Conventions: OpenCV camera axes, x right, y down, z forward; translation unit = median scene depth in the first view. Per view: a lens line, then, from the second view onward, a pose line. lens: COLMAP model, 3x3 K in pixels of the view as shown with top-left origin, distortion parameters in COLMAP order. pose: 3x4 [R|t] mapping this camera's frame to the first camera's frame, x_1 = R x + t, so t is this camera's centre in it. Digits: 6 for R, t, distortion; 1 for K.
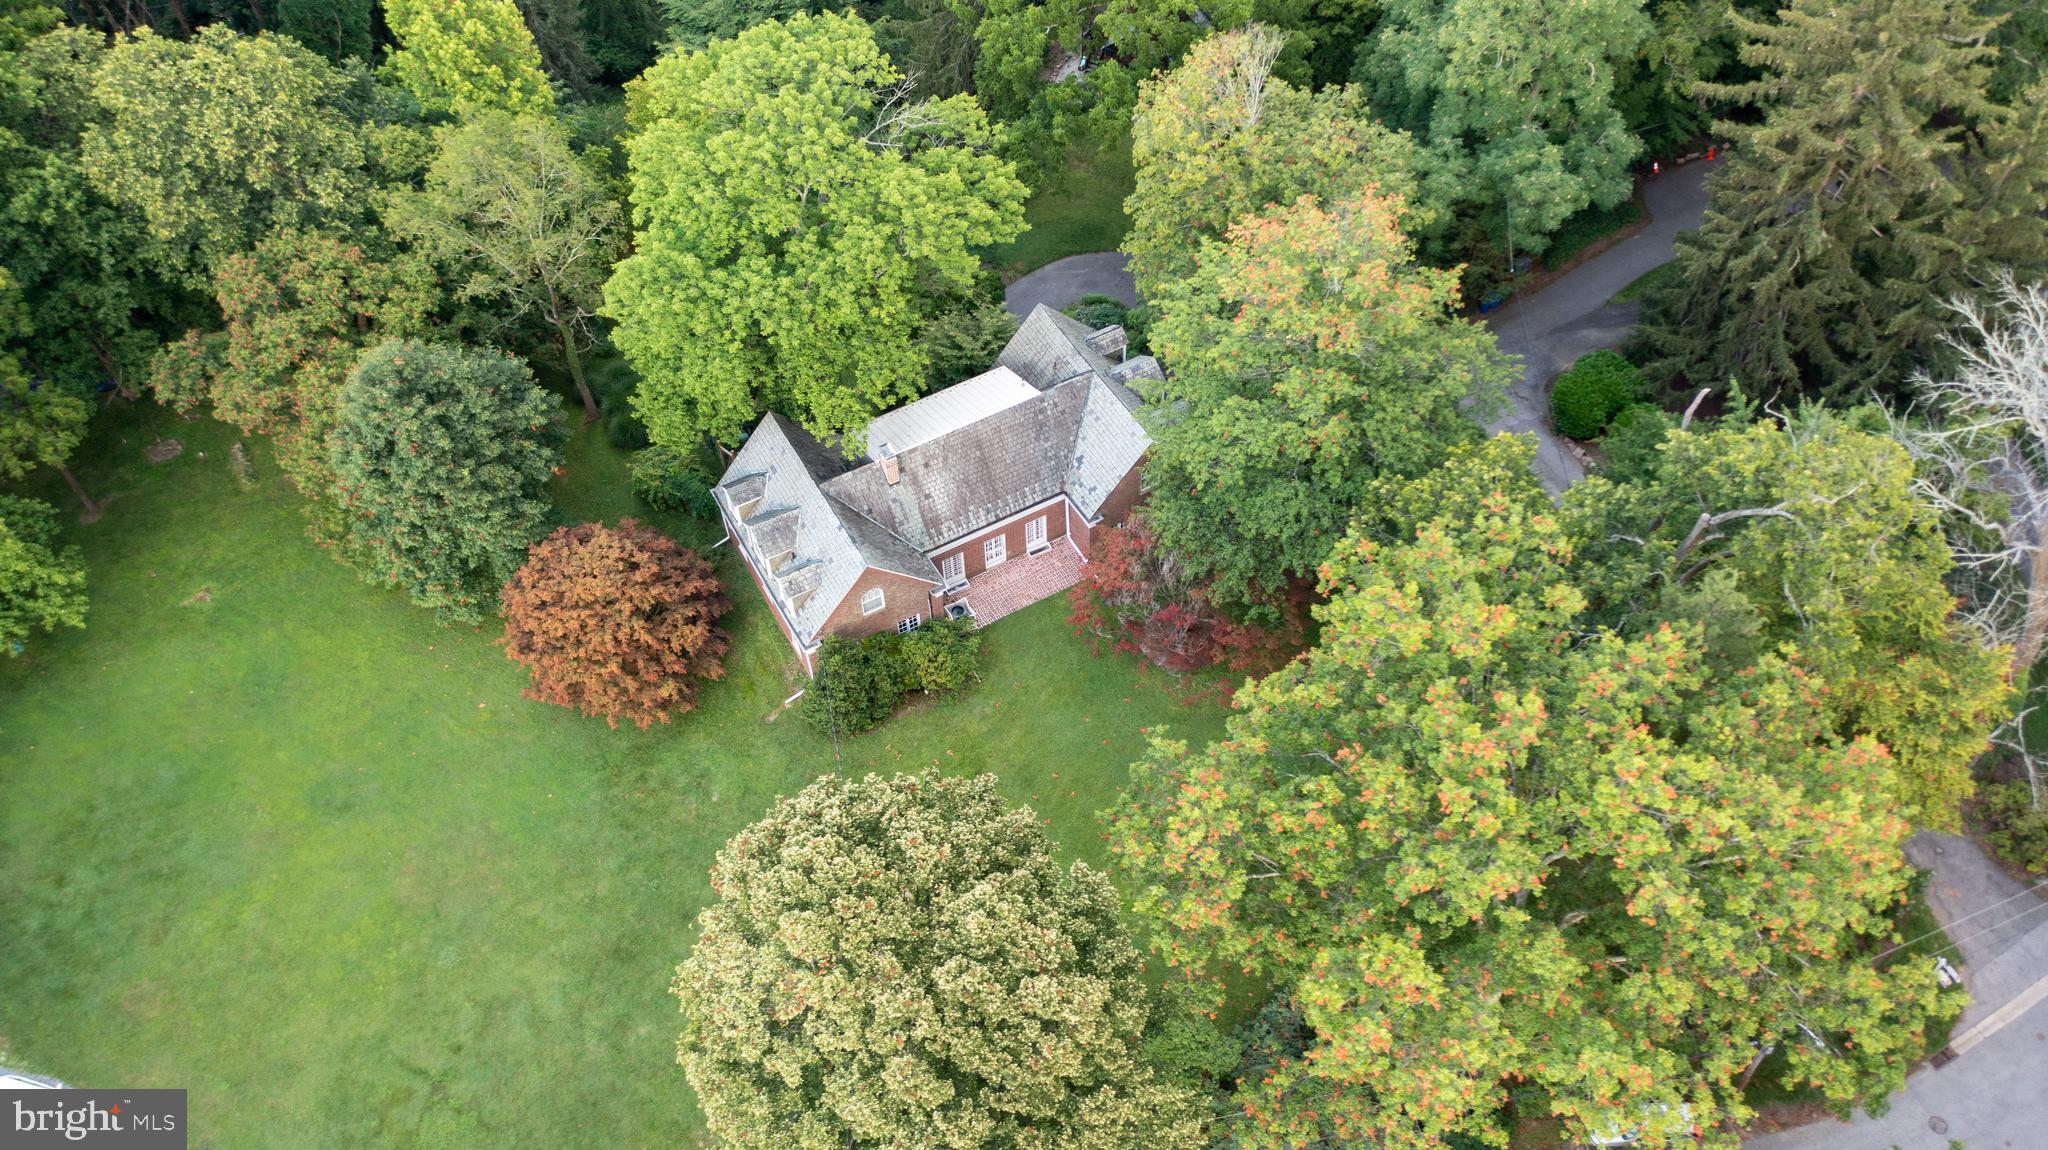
lens RADIAL K [[1632.2, 0, 1034.6], [0, 1632.2, 574.3], [0, 0, 1]] dist [-0.016227, 0.011038]
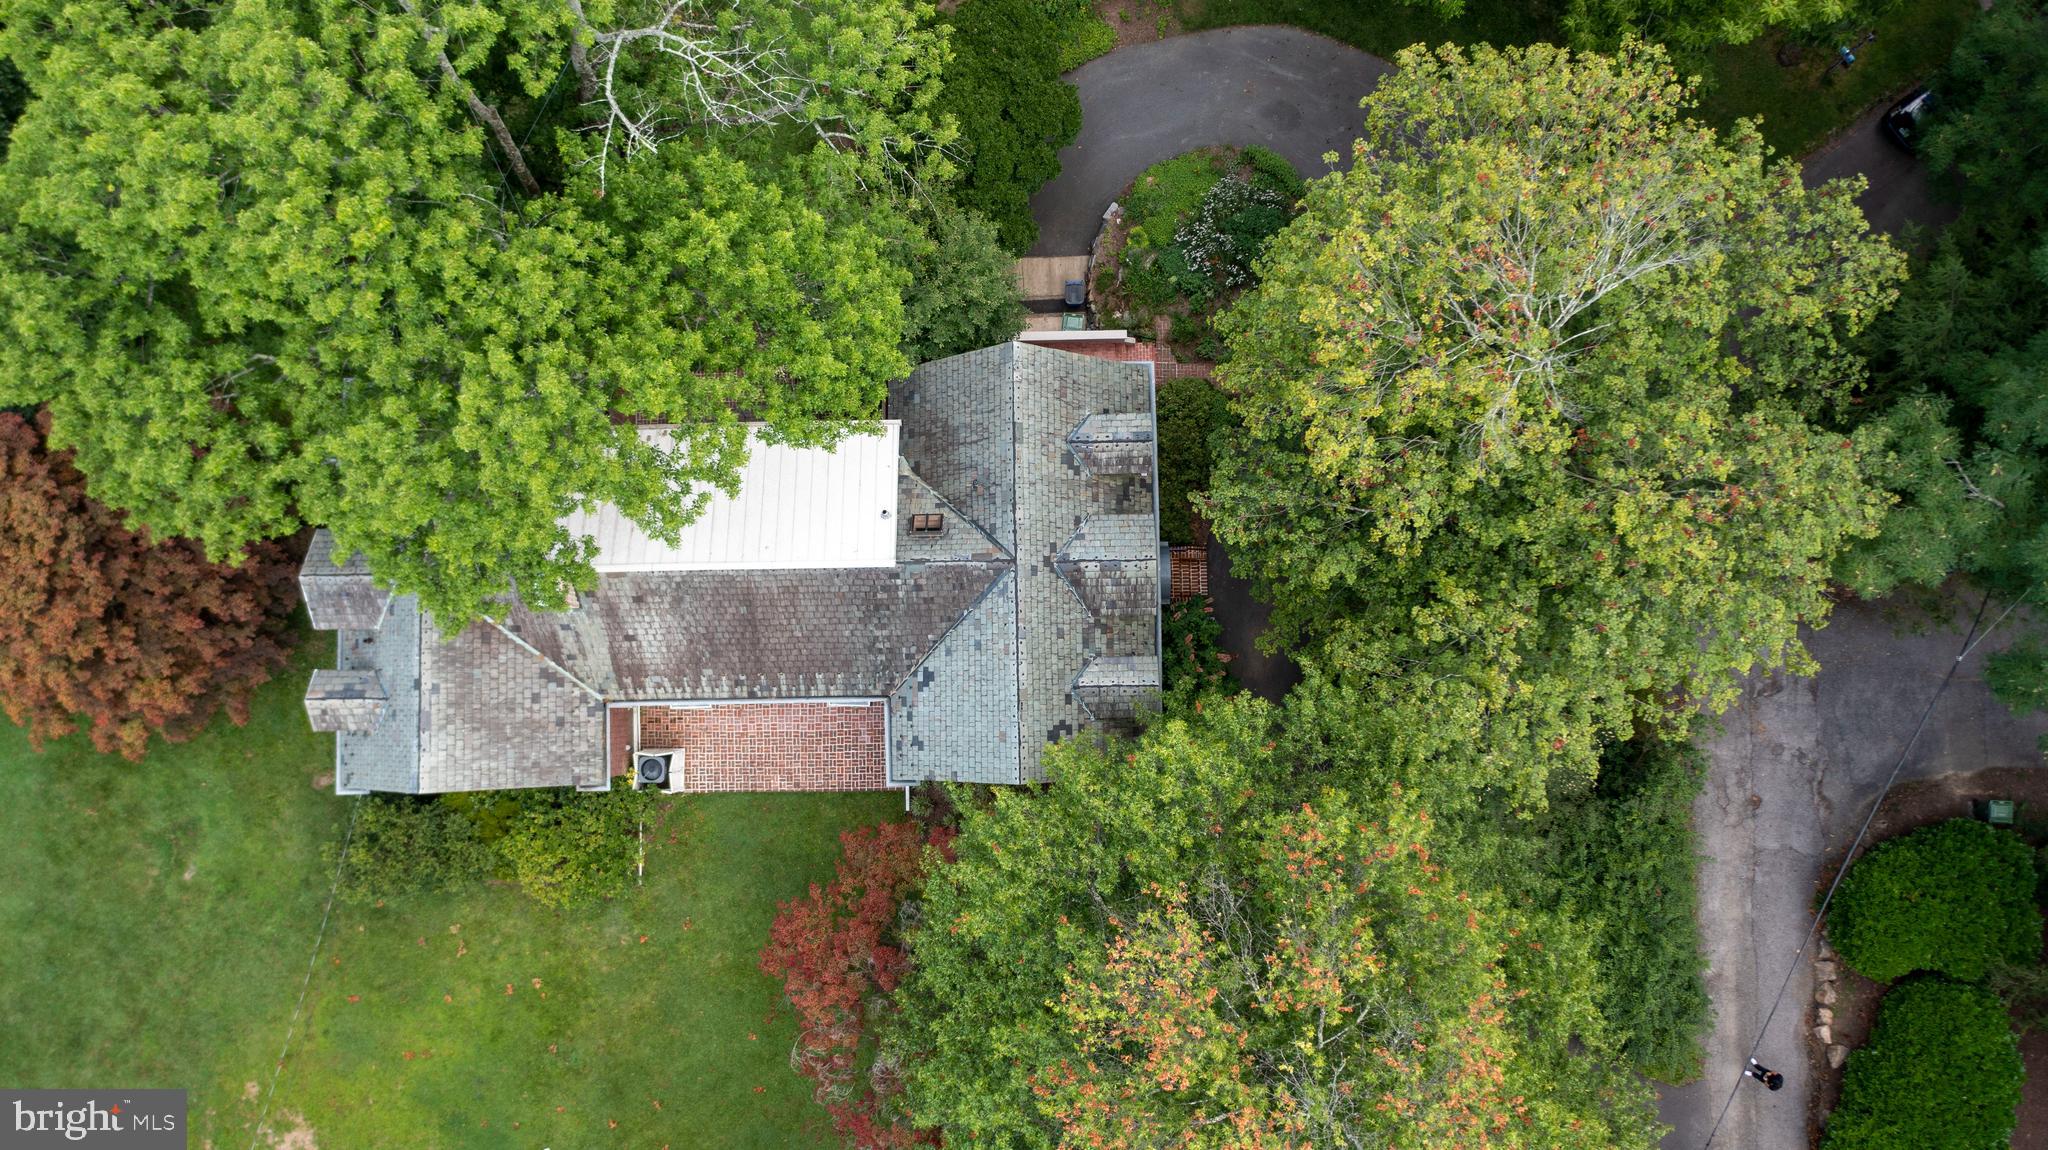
lens RADIAL K [[1632.2, 0, 1034.6], [0, 1632.2, 574.3], [0, 0, 1]] dist [-0.016227, 0.011038]
pose [[0.880317, 0.473503, -0.028930, 0.061051], [-0.371537, 0.726097, 0.578570, -0.439875], [0.294961, -0.498577, 0.815119, 0.619349]]
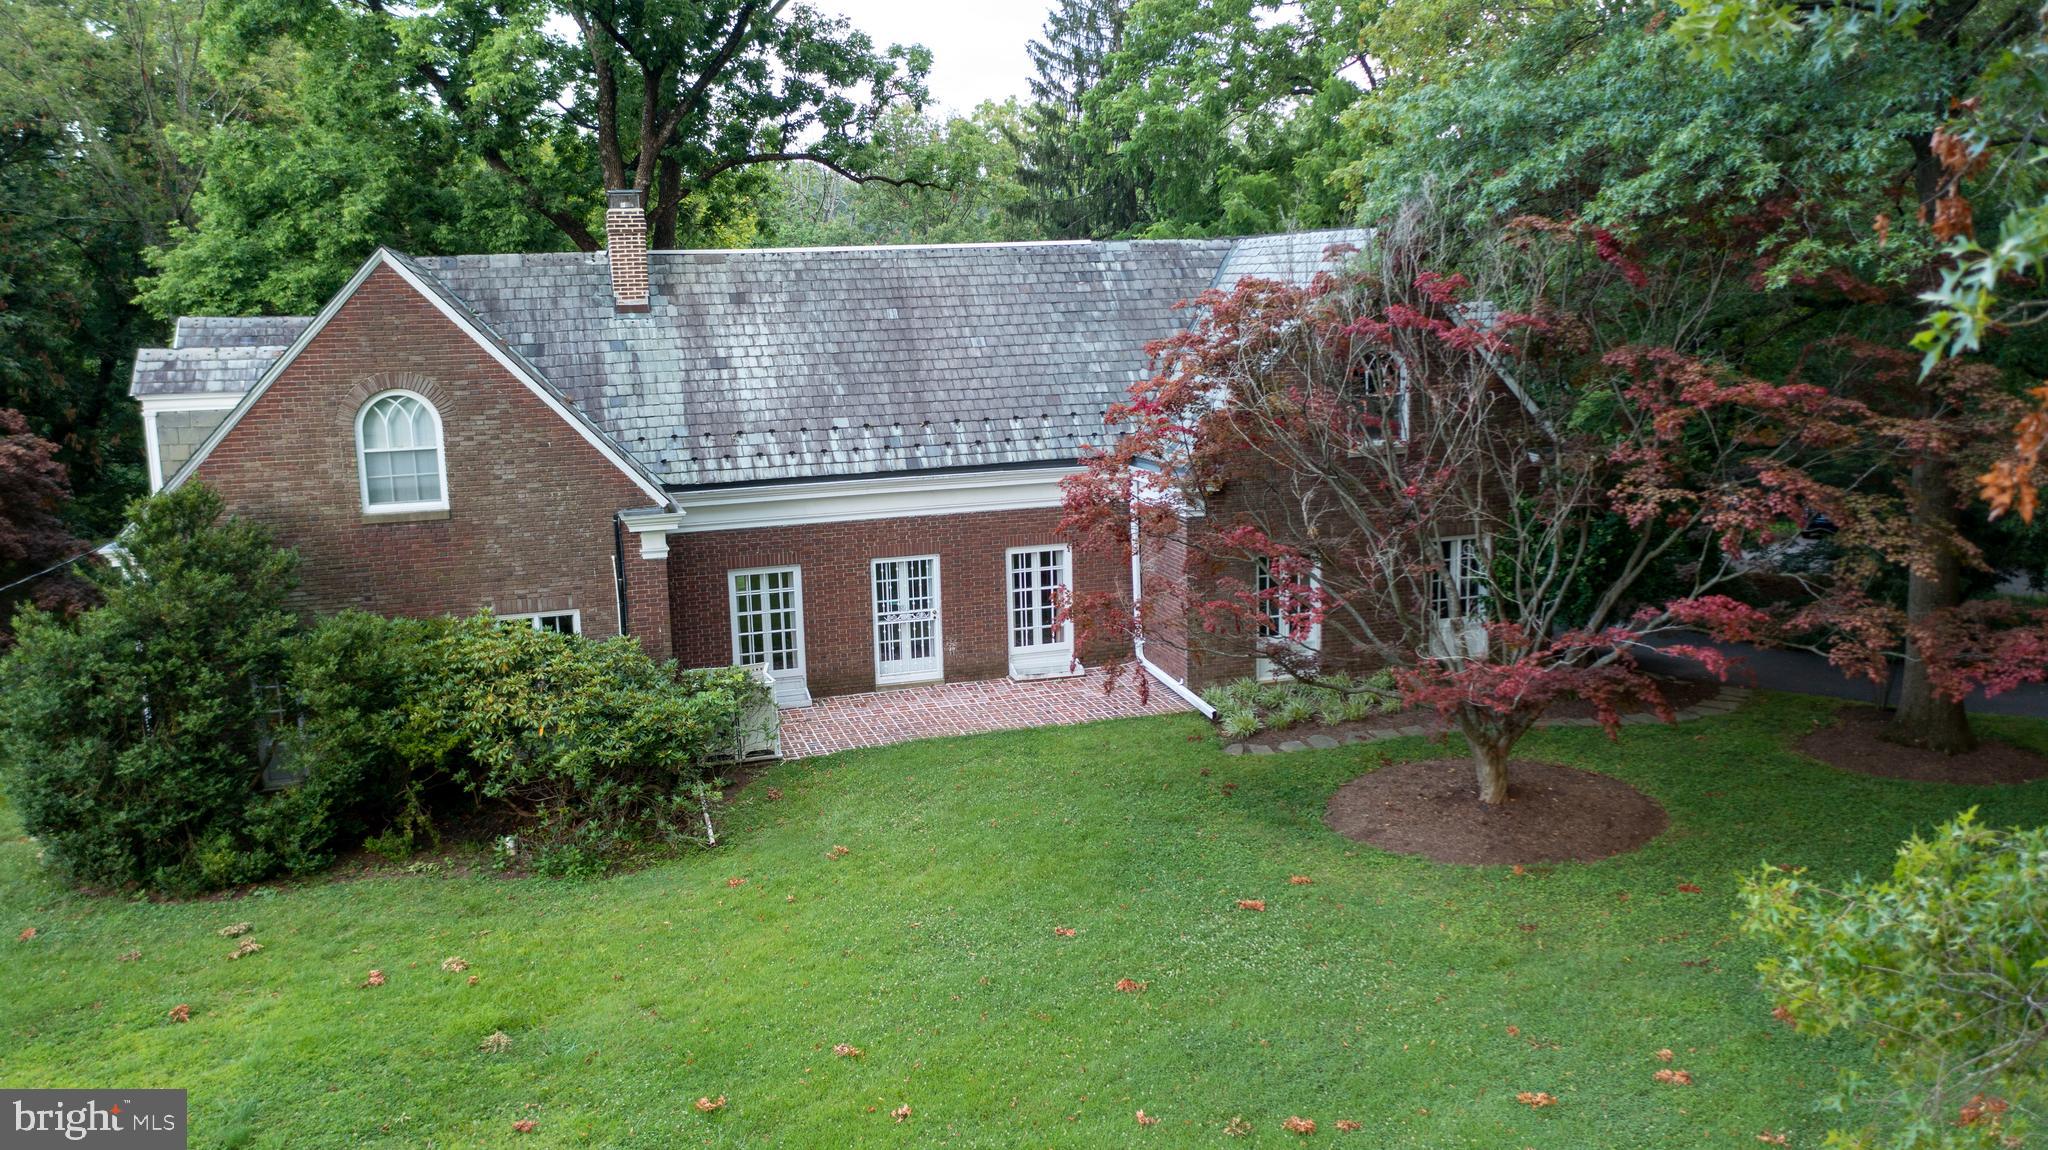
lens RADIAL K [[1632.2, 0, 1034.6], [0, 1632.2, 574.3], [0, 0, 1]] dist [-0.016227, 0.011038]
pose [[0.978786, 0.035750, -0.201741, 0.073604], [-0.158707, 0.755022, -0.636203, 0.201179], [0.129575, 0.654724, 0.744679, 0.797798]]
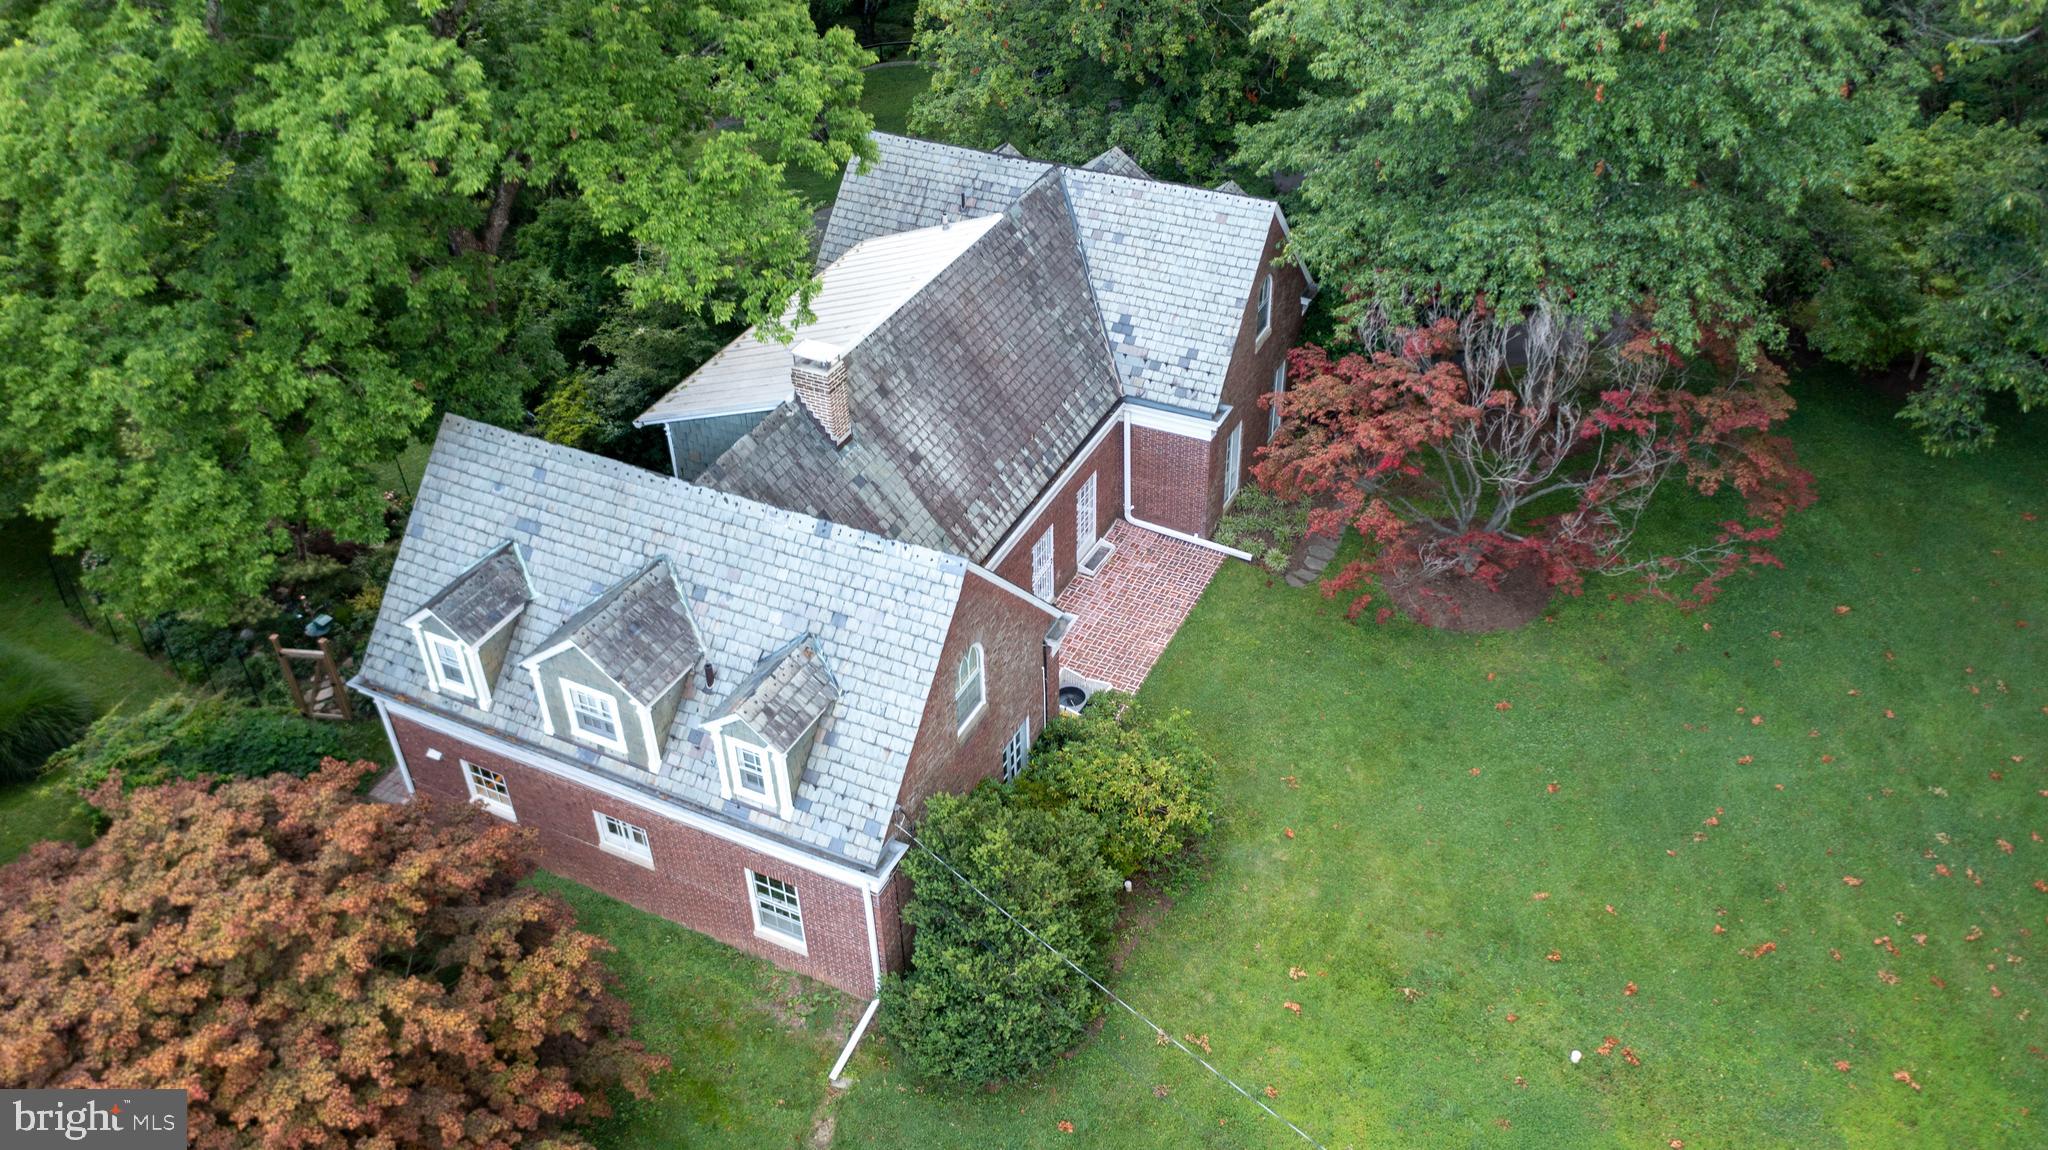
lens RADIAL K [[1622.5, 0, 1033.1], [0, 1622.5, 572.5], [0, 0, 1]] dist [-0.011360, 0.007799]
pose [[0.822888, -0.338258, 0.456550, -0.245042], [0.446335, 0.882038, -0.150974, 0.055153], [-0.351626, 0.328009, 0.876795, 0.651447]]
